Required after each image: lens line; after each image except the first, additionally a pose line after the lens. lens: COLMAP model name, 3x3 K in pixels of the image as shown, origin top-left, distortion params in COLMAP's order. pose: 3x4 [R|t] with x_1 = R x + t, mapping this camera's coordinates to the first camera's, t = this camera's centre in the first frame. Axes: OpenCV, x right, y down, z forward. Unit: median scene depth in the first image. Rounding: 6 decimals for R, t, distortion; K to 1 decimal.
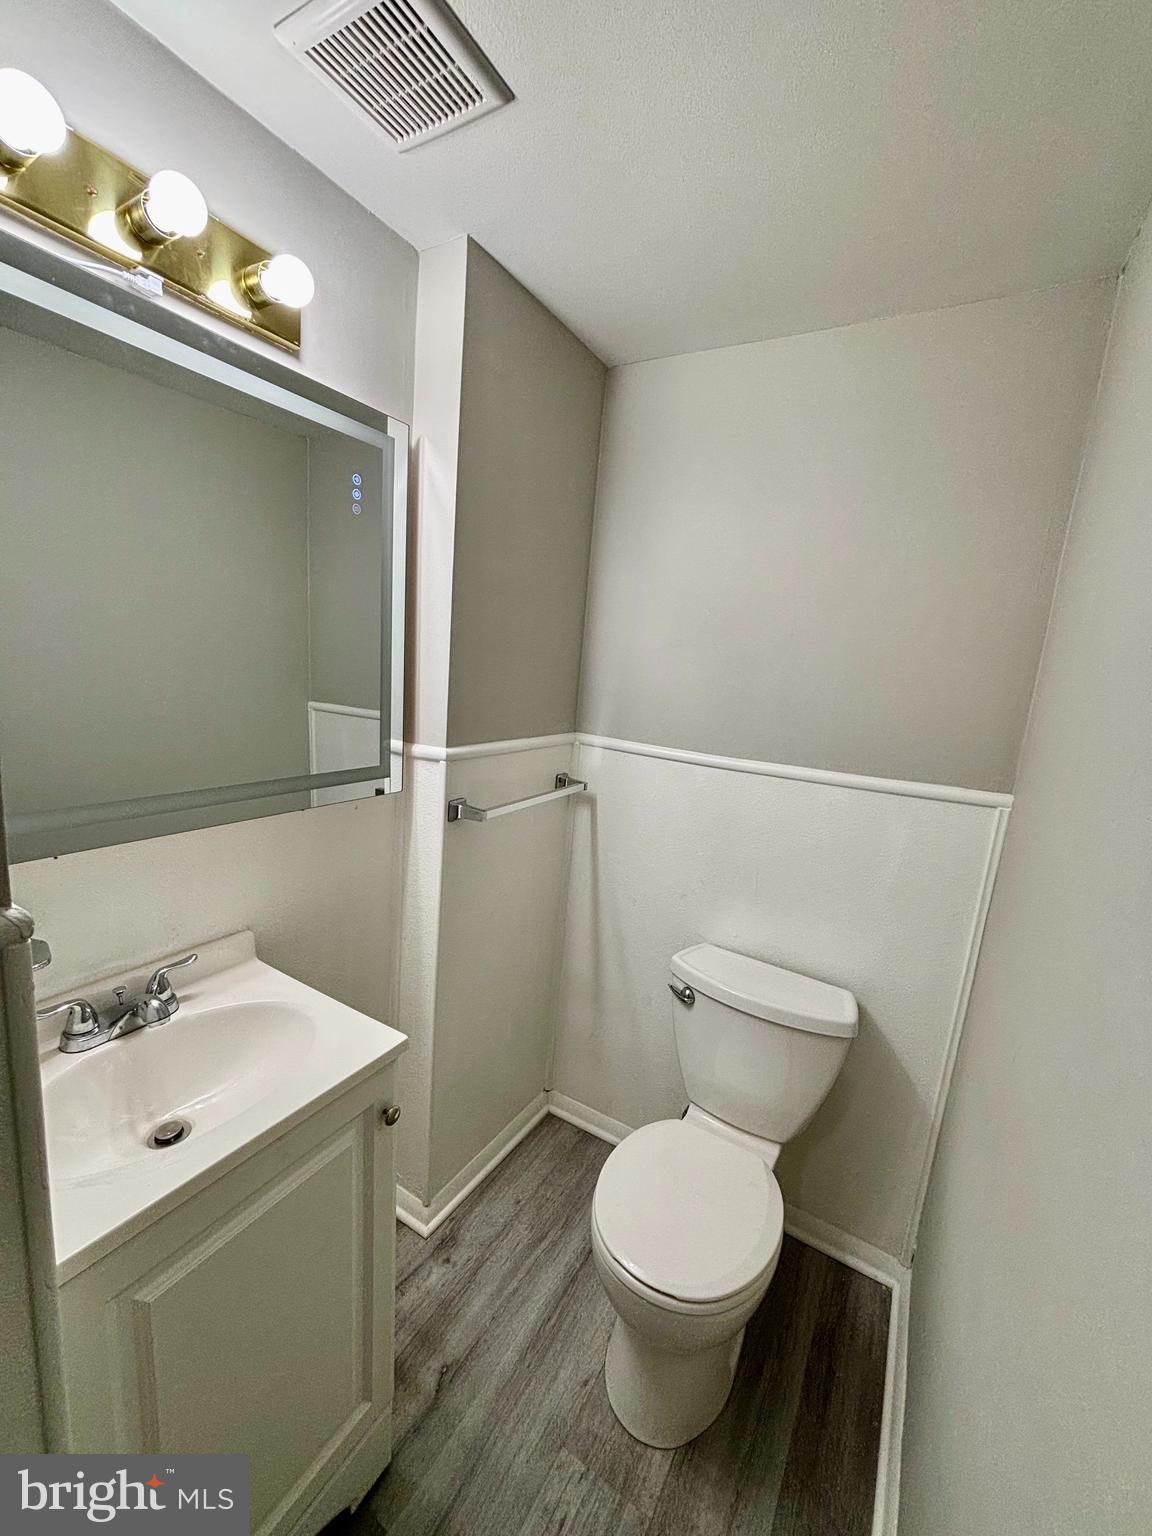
lens RADIAL K [[619.1, 0, 574.4], [0, 619.1, 769.0], [0, 0, 1]] dist [-0.010143, 0.003254]
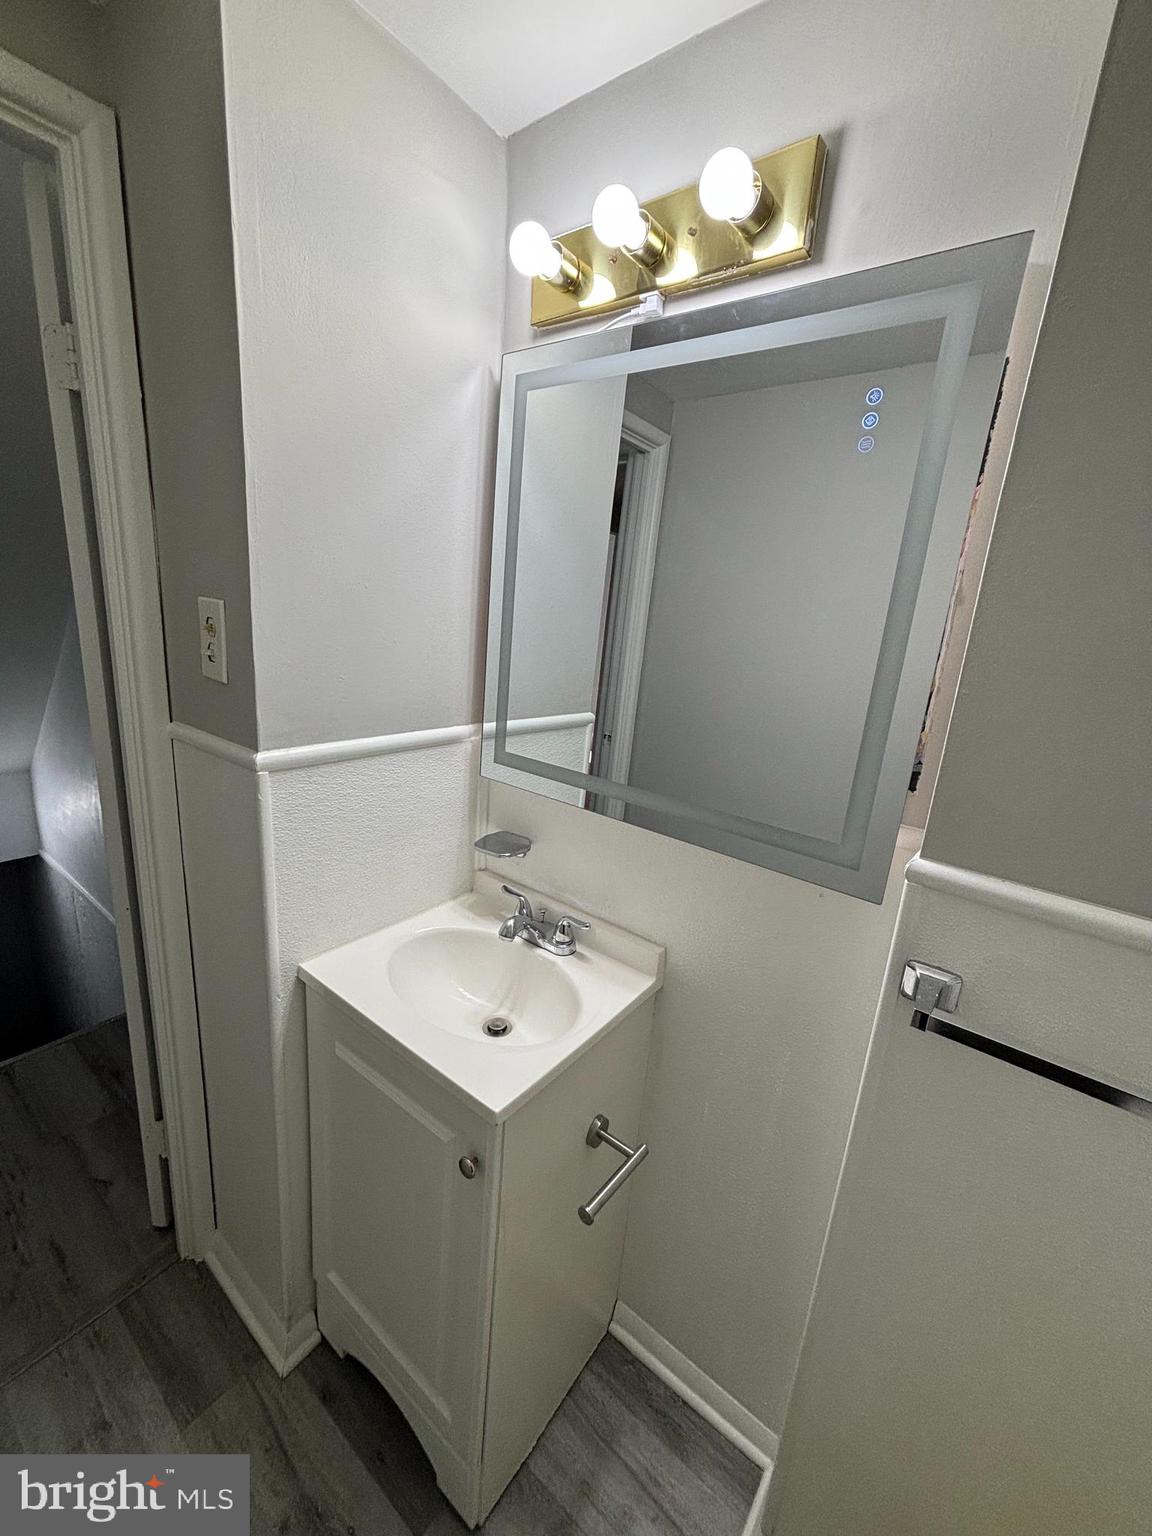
lens RADIAL K [[619.1, 0, 575.3], [0, 619.1, 770.0], [0, 0, 1]] dist [-0.010143, 0.003254]
pose [[-0.098169, 0.163929, -0.981575, 0.408202], [-0.275954, 0.943176, 0.185115, -0.148748], [0.956144, 0.289042, -0.047354, 0.926950]]
